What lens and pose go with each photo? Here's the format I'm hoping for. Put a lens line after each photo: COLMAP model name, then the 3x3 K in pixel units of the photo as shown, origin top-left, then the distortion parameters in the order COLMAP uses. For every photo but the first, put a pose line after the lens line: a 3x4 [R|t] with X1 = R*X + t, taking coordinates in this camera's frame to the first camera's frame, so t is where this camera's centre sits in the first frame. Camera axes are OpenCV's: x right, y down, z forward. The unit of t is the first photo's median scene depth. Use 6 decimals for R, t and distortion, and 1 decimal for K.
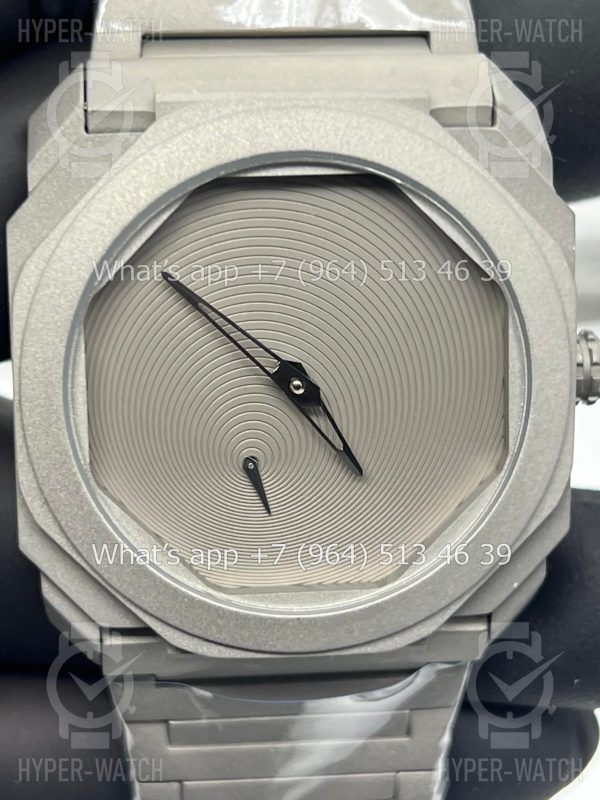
lens RADIAL K [[1881.1, 0, 300.0], [0, 1881.1, 400.0], [0, 0, 1]] dist [0.195440, 0.265098]
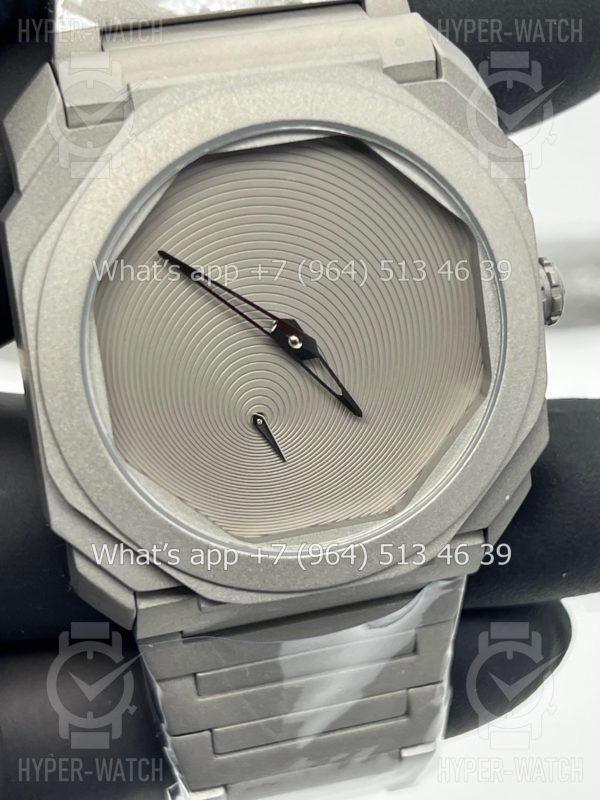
lens RADIAL K [[1881.1, 0, 300.0], [0, 1881.1, 400.0], [0, 0, 1]] dist [0.195440, 0.265098]
pose [[0.982582, -0.135820, 0.126826, -0.139070], [0.134462, 0.990732, 0.019242, 0.005675], [-0.128264, -0.001853, 0.991738, -0.062157]]
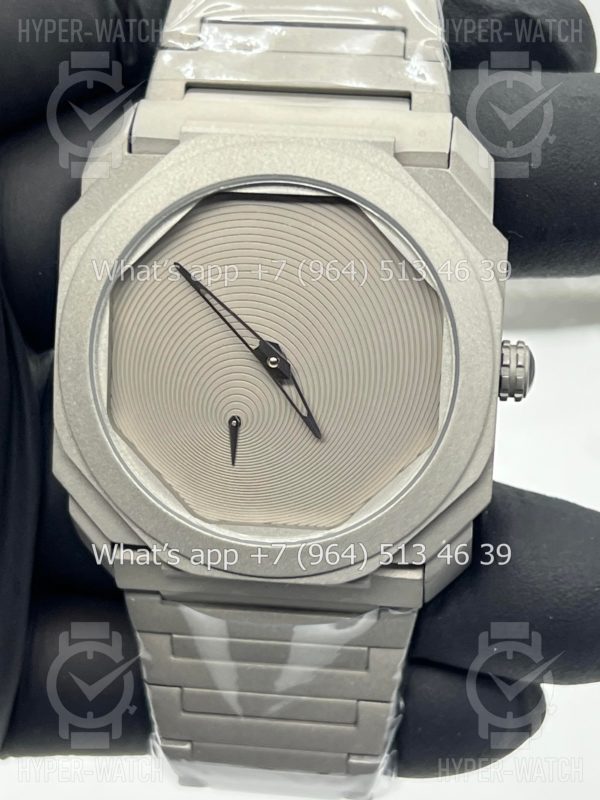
lens RADIAL K [[1881.1, 0, 300.0], [0, 1881.1, 400.0], [0, 0, 1]] dist [0.195440, 0.265098]
pose [[0.981228, 0.080260, -0.175355, 0.240362], [-0.092567, 0.993702, -0.063155, 0.096498], [0.169181, 0.078202, 0.982478, -0.235530]]
